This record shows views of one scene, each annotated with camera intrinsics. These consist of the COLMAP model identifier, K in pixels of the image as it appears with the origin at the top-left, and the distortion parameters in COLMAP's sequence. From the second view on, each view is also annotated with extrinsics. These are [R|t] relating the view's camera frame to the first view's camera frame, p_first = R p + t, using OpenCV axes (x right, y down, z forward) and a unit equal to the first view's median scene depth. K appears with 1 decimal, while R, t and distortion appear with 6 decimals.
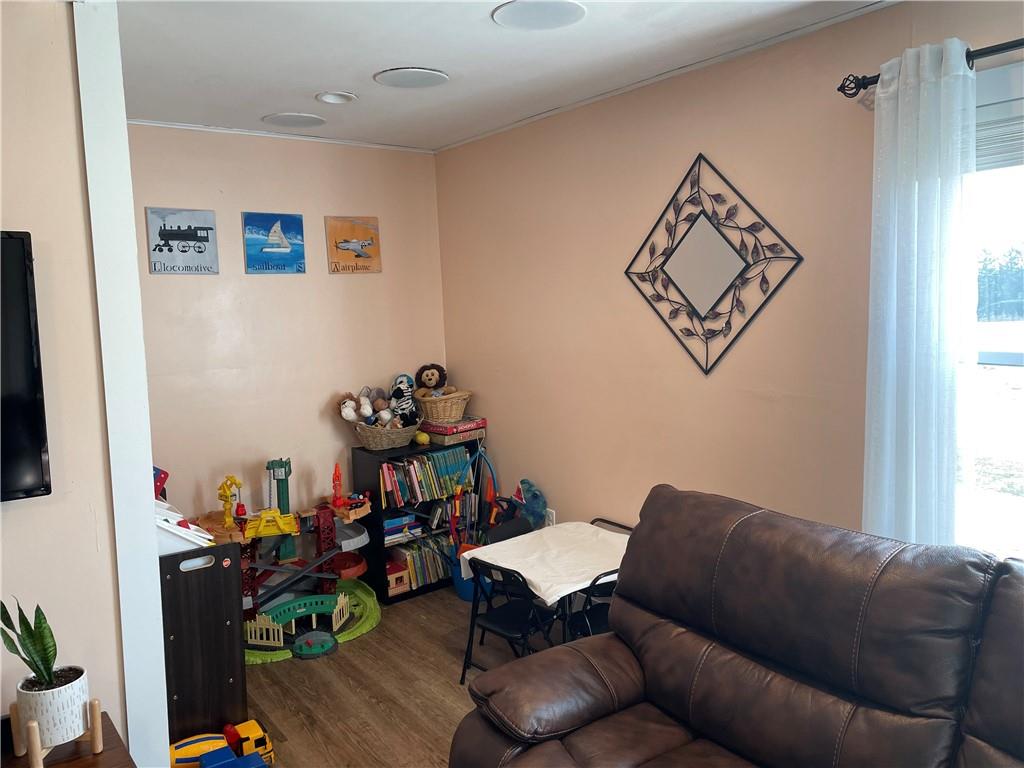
lens RADIAL K [[775.0, 0, 512.1], [0, 775.0, 379.0], [0, 0, 1]] dist [0.067409, 0.002398]
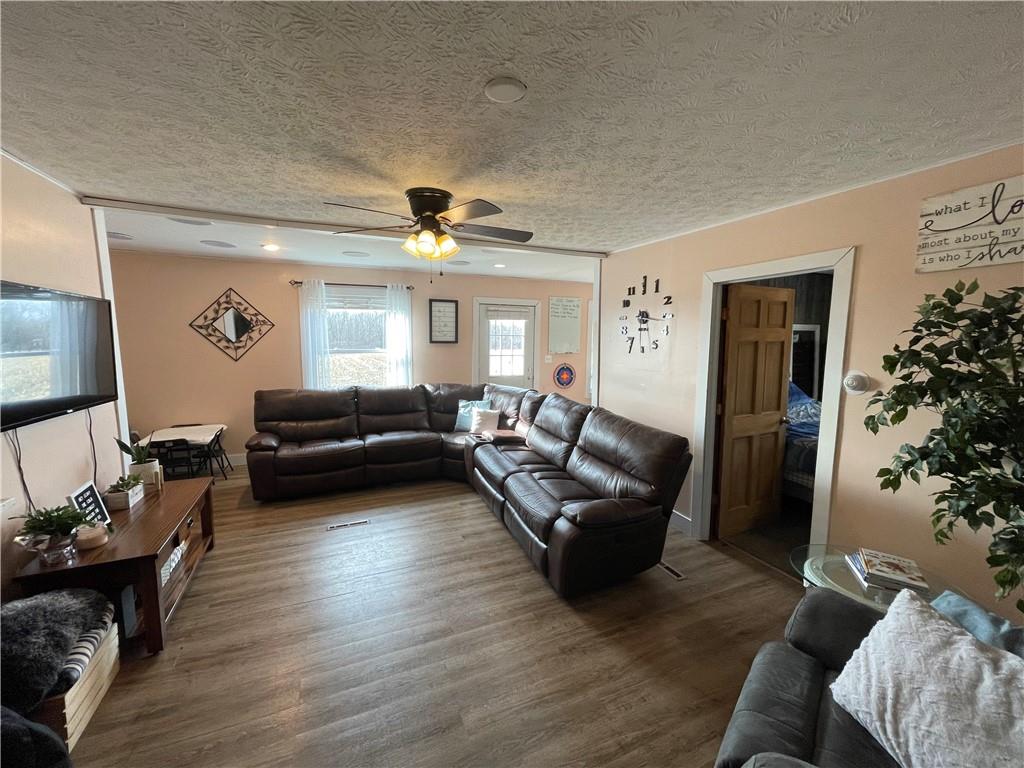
lens RADIAL K [[415.6, 0, 512.9], [0, 415.6, 379.8], [0, 0, 1]] dist [-0.000183, 0.000006]
pose [[0.234425, -0.065475, 0.969927, -1.025084], [0.086061, 0.995210, 0.046381, 0.079513], [-0.968317, 0.072600, 0.238937, -0.387851]]
